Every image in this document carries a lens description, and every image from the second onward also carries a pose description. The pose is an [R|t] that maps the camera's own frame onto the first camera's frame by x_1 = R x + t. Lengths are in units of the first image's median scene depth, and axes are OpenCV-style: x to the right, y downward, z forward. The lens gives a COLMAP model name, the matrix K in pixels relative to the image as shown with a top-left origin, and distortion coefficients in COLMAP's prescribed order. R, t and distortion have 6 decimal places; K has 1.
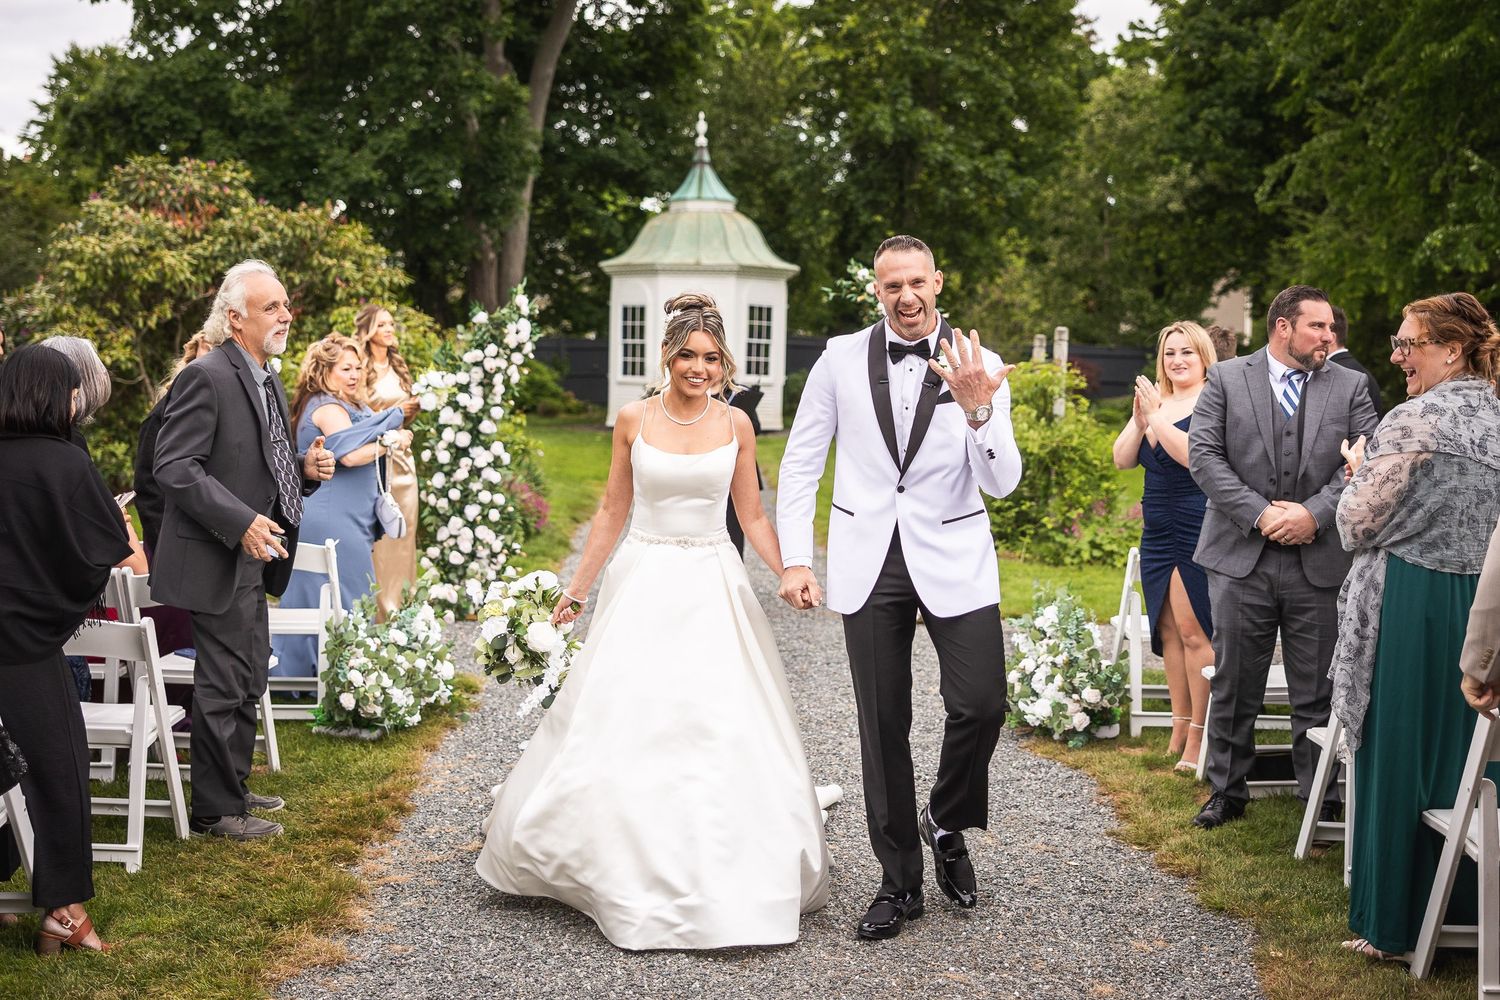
lens RADIAL K [[1957.4, 0, 745.1], [0, 1957.4, 495.3], [0, 0, 1]] dist [0.048167, 0.000000]
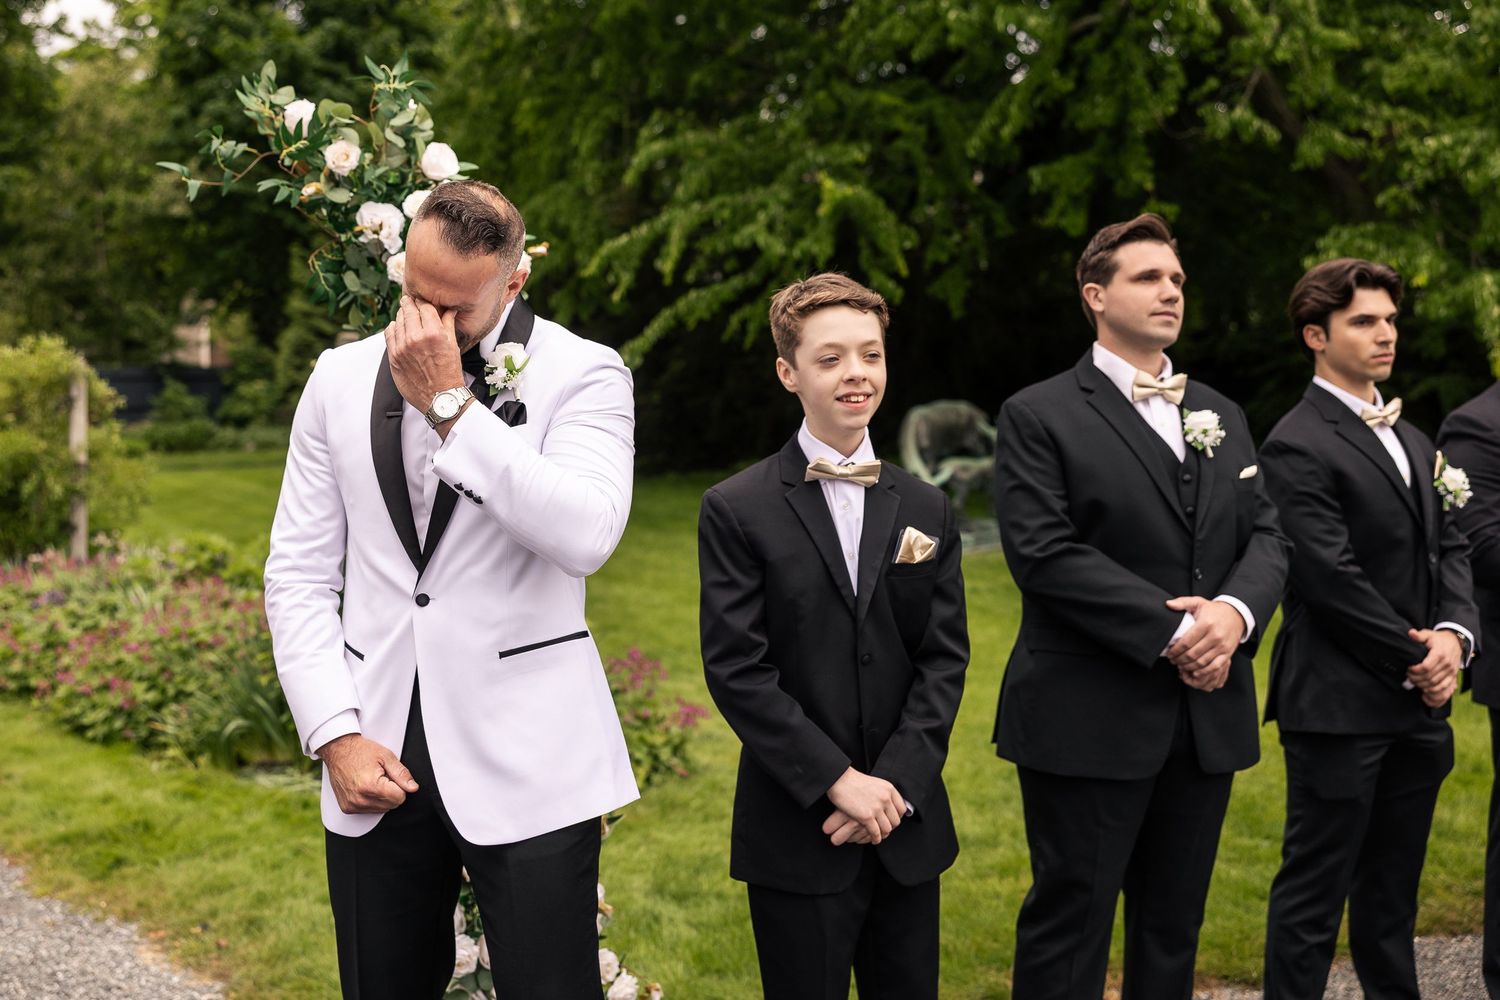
lens RADIAL K [[1729.7, 0, 753.4], [0, 1729.7, 490.0], [0, 0, 1]] dist [0.009569, 0.000000]
pose [[0.832294, -0.078814, 0.548703, -0.009424], [0.080170, 0.996549, 0.021535, -0.013779], [-0.548506, 0.026066, 0.835740, 0.188529]]
